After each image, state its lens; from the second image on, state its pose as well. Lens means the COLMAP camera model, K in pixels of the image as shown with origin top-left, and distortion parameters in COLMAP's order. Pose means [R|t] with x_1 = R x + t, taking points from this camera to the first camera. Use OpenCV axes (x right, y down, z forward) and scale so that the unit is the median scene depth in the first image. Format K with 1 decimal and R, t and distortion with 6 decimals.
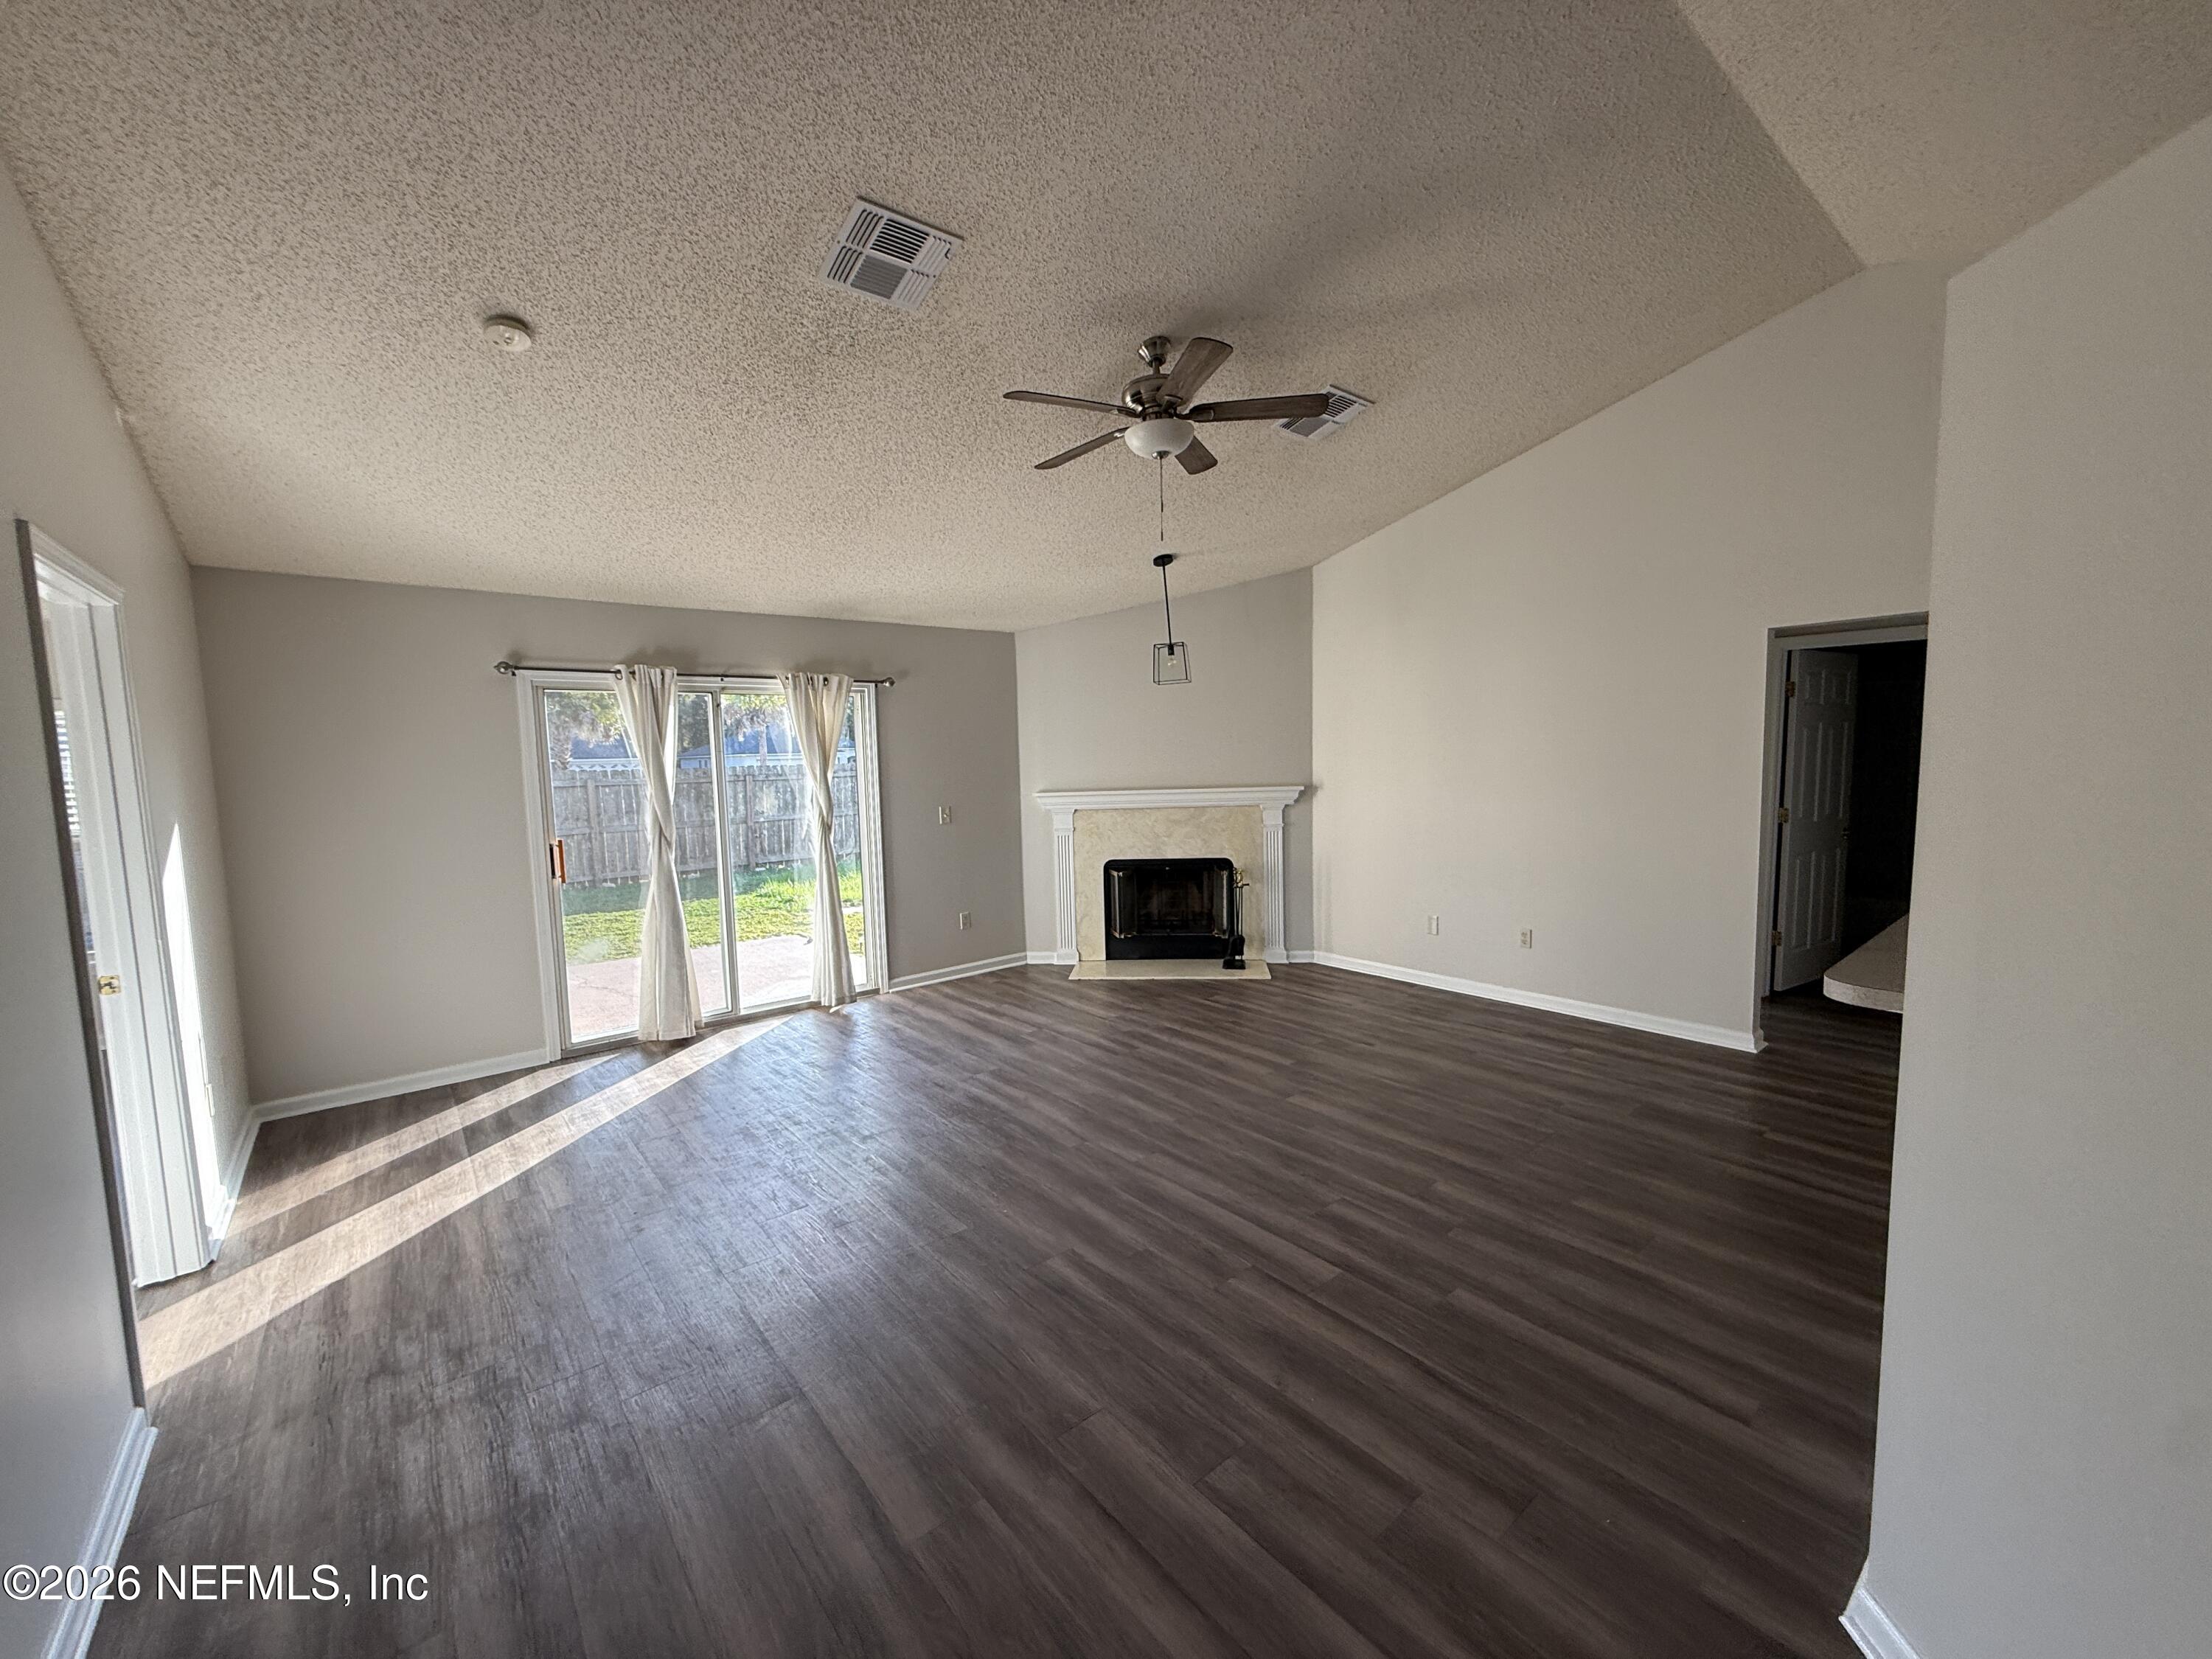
lens RADIAL K [[876.9, 0, 1098.0], [0, 876.9, 828.0], [0, 0, 1]] dist [-0.000870, 0.000083]
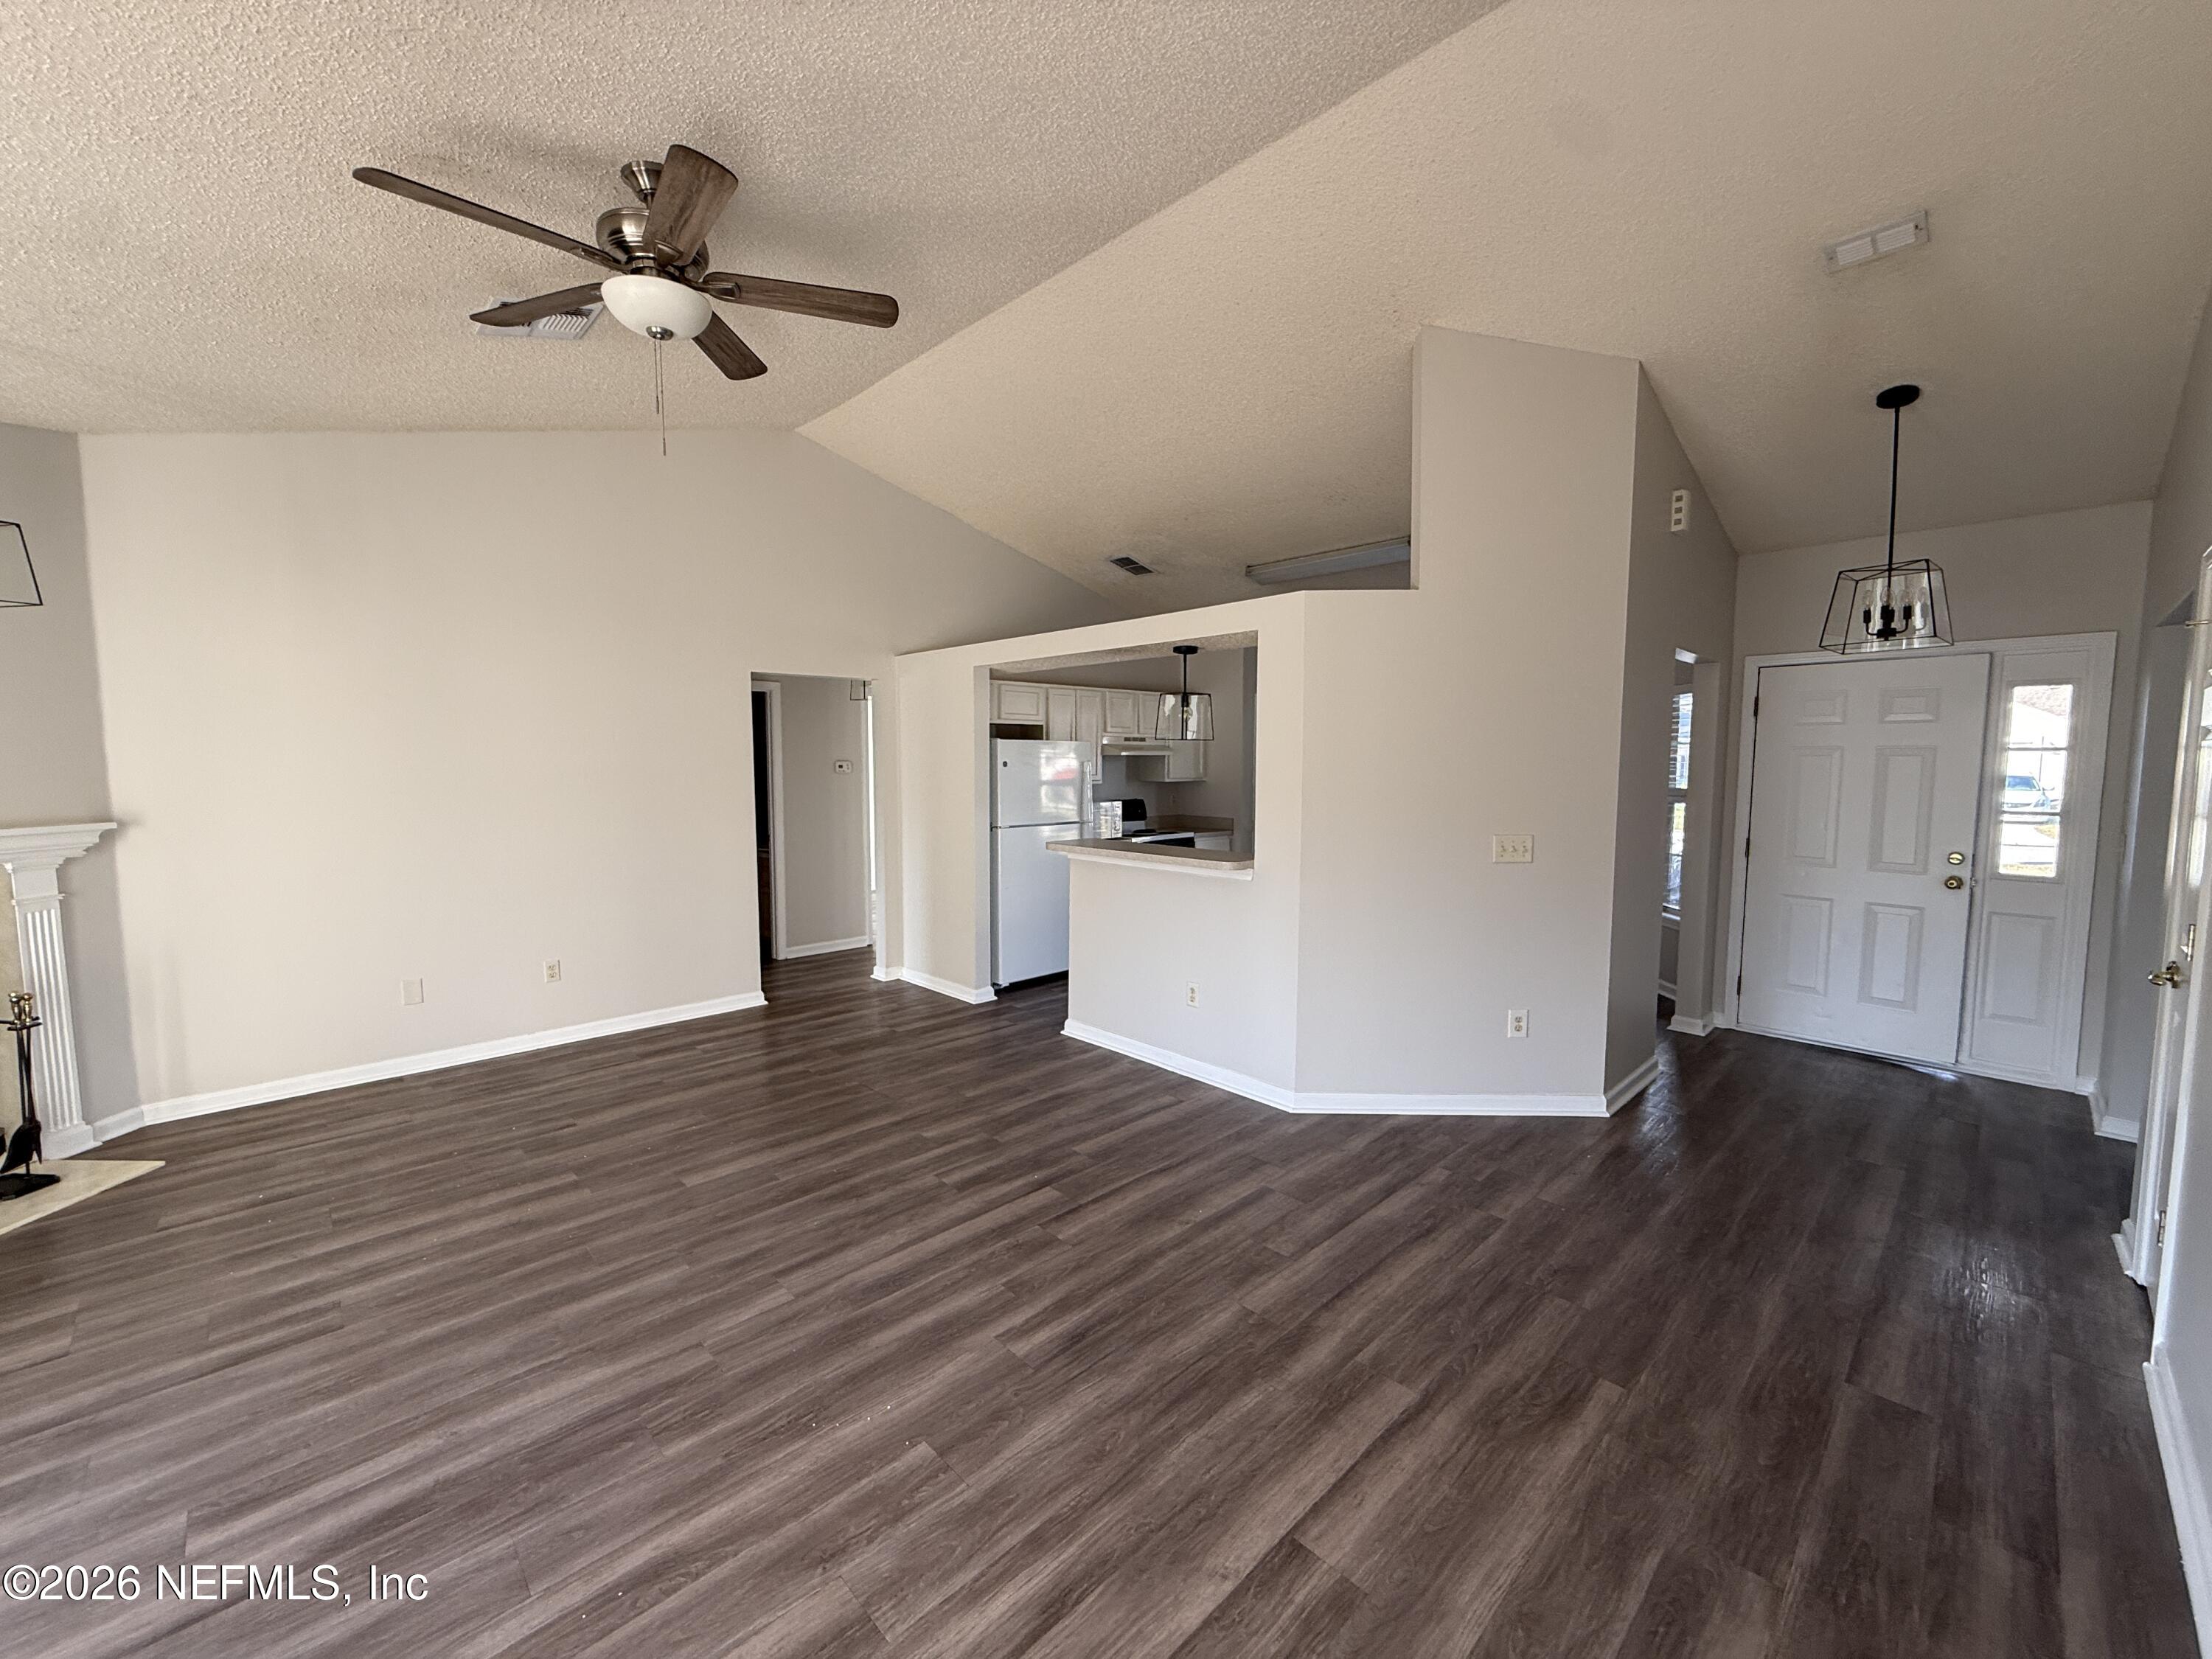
lens RADIAL K [[876.9, 0, 1100.5], [0, 876.9, 831.3], [0, 0, 1]] dist [-0.000870, 0.000083]
pose [[-0.079941, -0.054907, 0.995286, -0.596689], [0.086173, 0.994363, 0.061778, -0.034235], [-0.993068, 0.090705, -0.074758, 0.641924]]
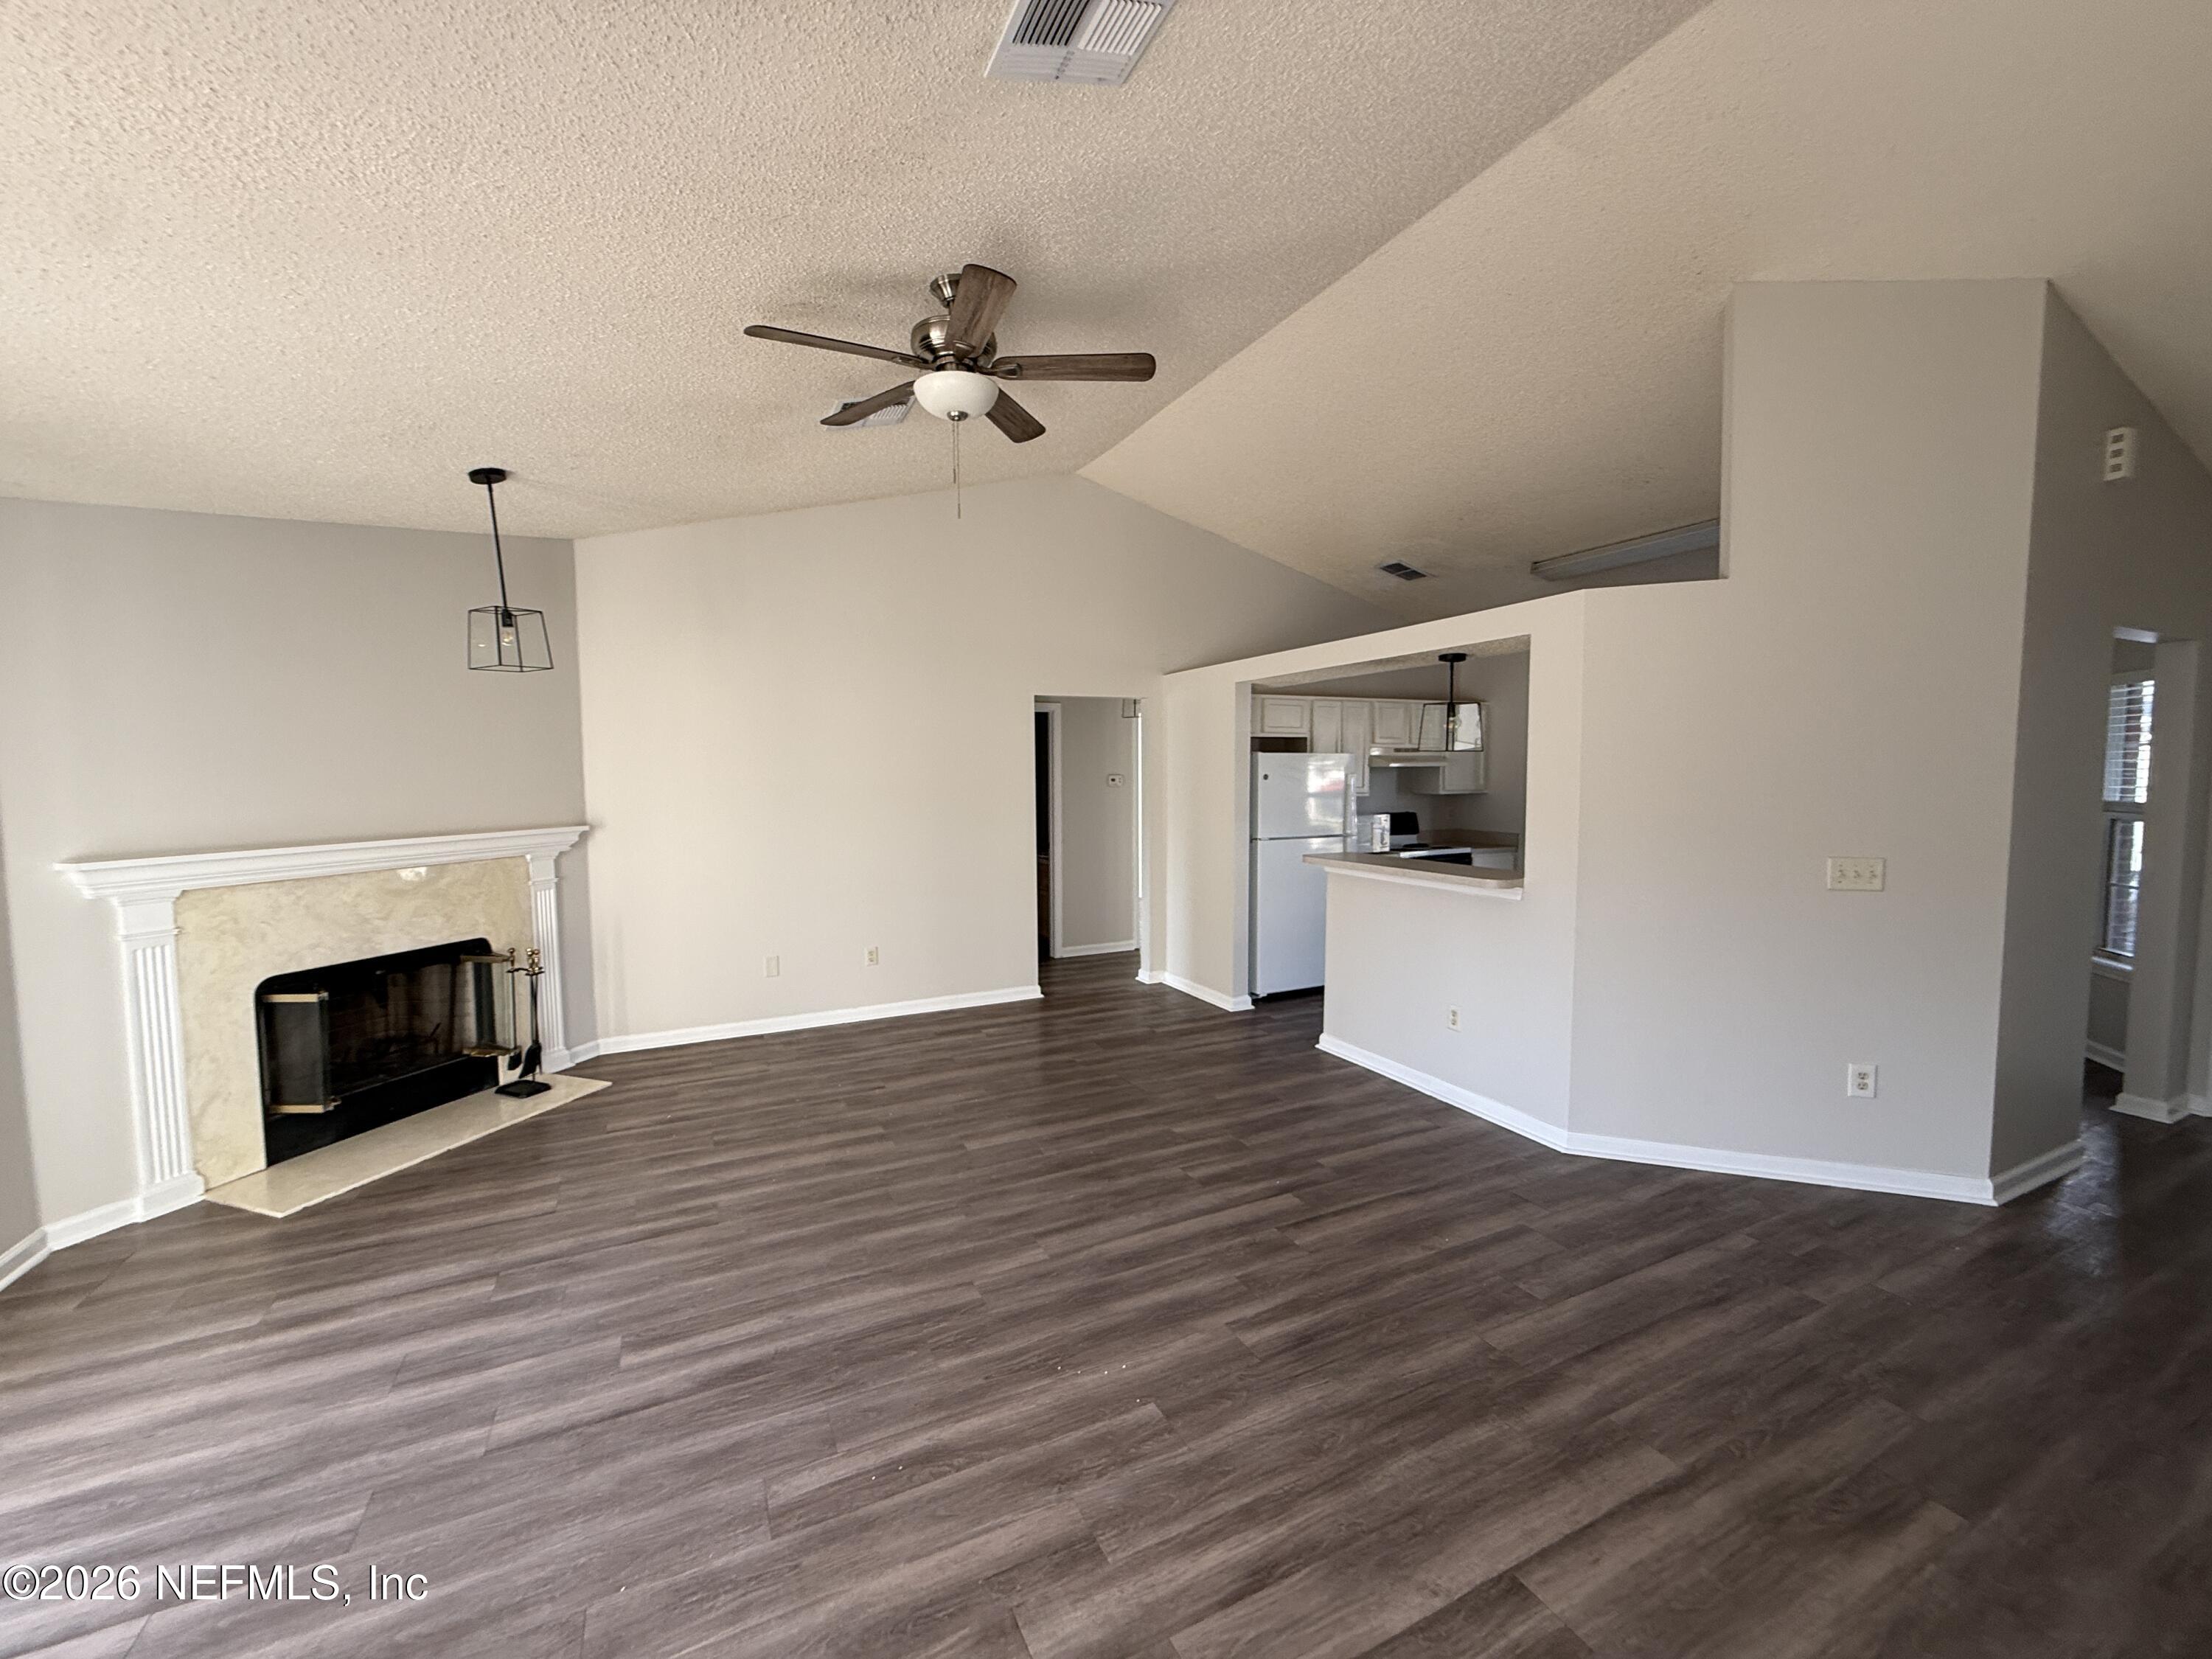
lens RADIAL K [[876.9, 0, 1102.2], [0, 876.9, 831.7], [0, 0, 1]] dist [-0.000870, 0.000083]
pose [[0.228778, -0.041811, 0.972580, -0.632673], [0.084815, 0.996134, 0.022872, -0.034632], [-0.969777, 0.077257, 0.231440, 0.613156]]
